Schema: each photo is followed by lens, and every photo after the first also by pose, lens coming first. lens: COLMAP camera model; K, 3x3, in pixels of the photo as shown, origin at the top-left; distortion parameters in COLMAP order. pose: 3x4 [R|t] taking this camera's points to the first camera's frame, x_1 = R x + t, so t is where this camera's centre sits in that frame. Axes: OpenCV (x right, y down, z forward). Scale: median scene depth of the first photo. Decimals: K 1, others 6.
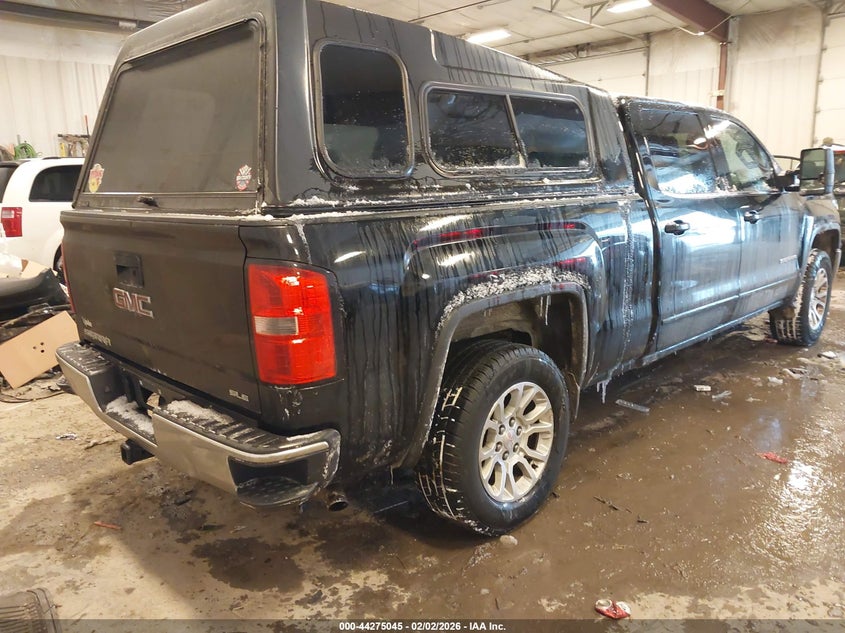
lens RADIAL K [[661.7, 0, 422.5], [0, 661.7, 316.5], [0, 0, 1]] dist [0.001484, -0.005378]
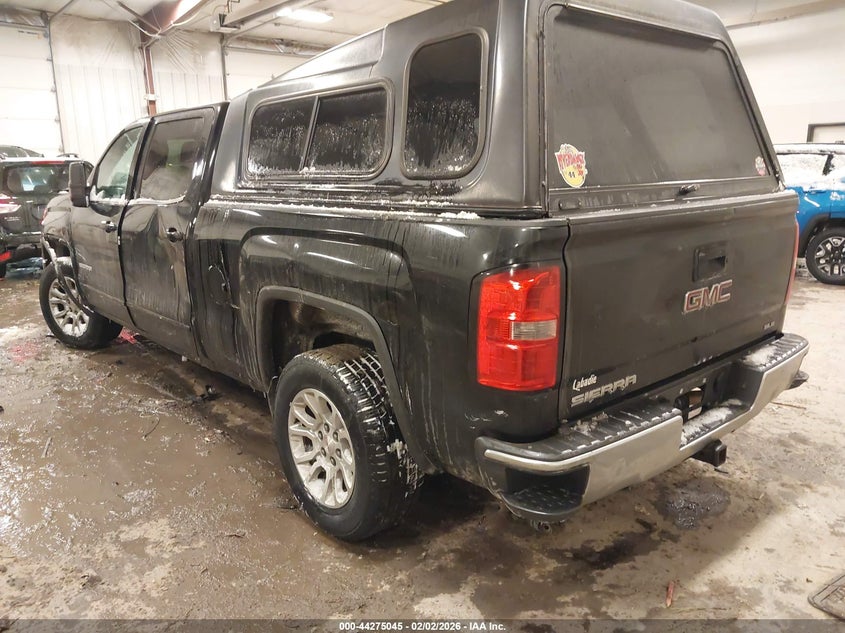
lens RADIAL K [[661.7, 0, 422.5], [0, 661.7, 316.5], [0, 0, 1]] dist [0.001484, -0.005378]
pose [[0.048249, -0.193078, 0.979996, -1.268708], [0.207851, 0.961602, 0.179220, -0.226528], [-0.976970, 0.195046, 0.086528, 1.210882]]
